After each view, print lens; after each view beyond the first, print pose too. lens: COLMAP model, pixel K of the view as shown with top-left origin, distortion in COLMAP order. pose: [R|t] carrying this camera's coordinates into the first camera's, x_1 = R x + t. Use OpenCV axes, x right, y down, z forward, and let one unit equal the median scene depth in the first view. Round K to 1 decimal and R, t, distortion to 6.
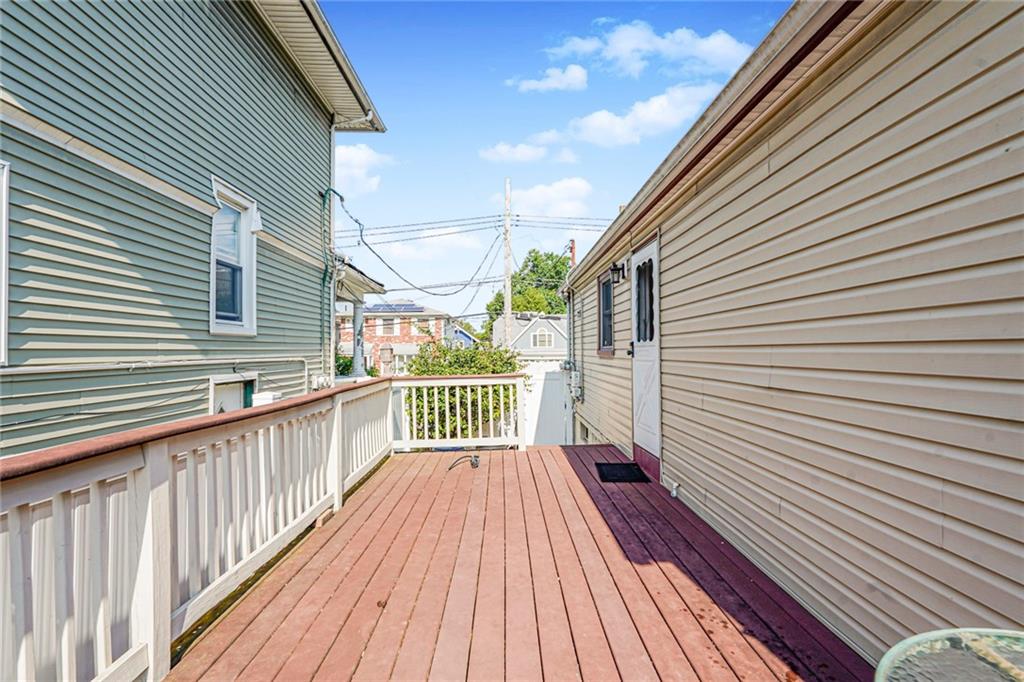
lens RADIAL K [[474.0, 0, 512.0], [0, 474.0, 343.9], [0, 0, 1]] dist [0.000026, 0.000000]
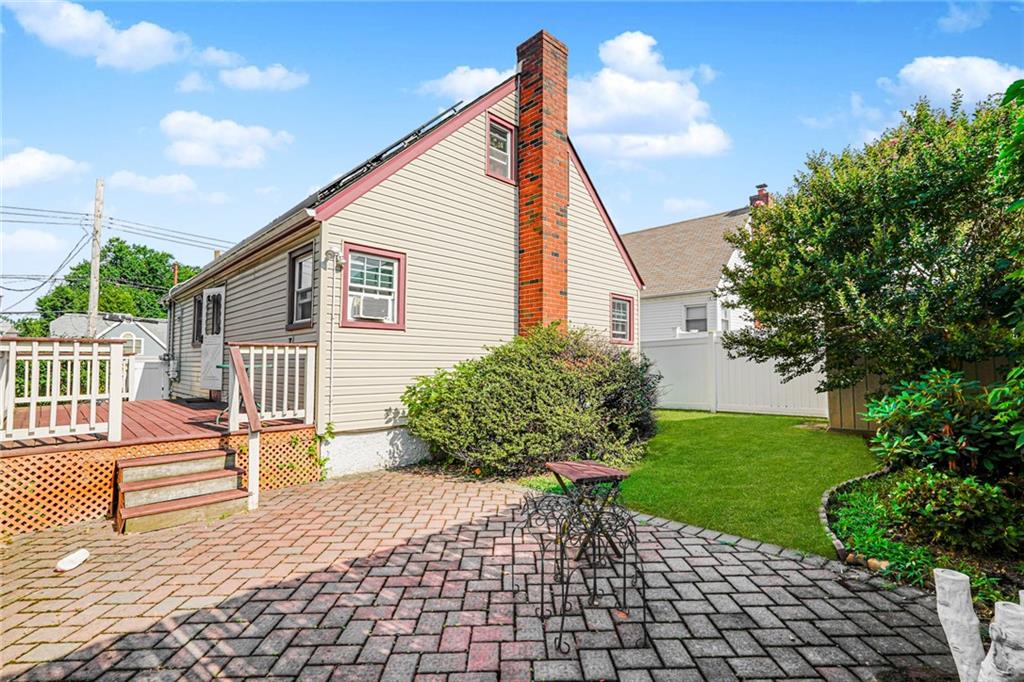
lens RADIAL K [[471.3, 0, 511.3], [0, 471.3, 340.1], [0, 0, 1]] dist [-0.000309, 0.000011]
pose [[0.727457, 0.042640, 0.684827, -0.083289], [-0.016754, 0.998873, -0.044397, 0.039244], [-0.685949, 0.020823, 0.727352, -0.602248]]
